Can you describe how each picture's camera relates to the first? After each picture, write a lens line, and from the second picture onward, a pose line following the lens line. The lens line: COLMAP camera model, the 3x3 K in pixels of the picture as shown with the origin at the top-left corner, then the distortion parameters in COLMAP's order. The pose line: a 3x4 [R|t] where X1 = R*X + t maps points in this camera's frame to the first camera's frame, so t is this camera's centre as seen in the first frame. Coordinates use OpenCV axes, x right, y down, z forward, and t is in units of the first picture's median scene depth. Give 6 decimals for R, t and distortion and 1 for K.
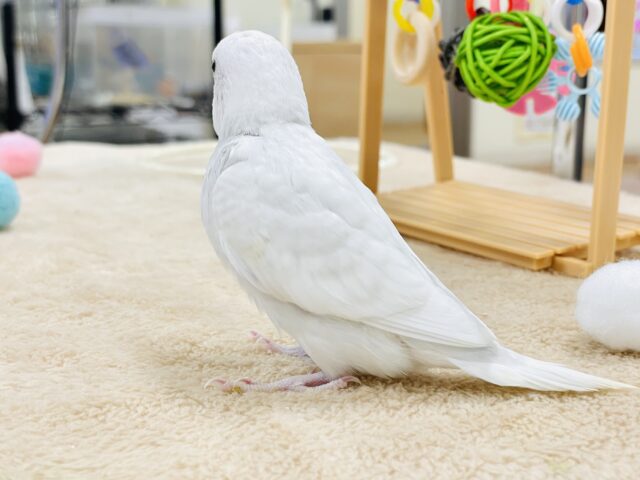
lens RADIAL K [[956.9, 0, 320.0], [0, 956.9, 240.0], [0, 0, 1]] dist [0.020984, 0.060002]
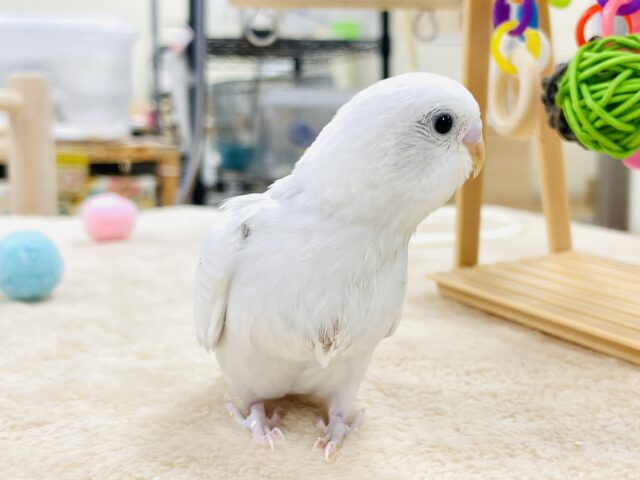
lens RADIAL K [[1036.6, 0, 320.0], [0, 1036.6, 240.0], [0, 0, 1]] dist [0.023640, 0.070422]
pose [[0.993717, 0.012521, -0.111221, 0.046605], [-0.020252, 0.997435, -0.068652, -0.009981], [0.110076, 0.070473, 0.991422, 0.148533]]
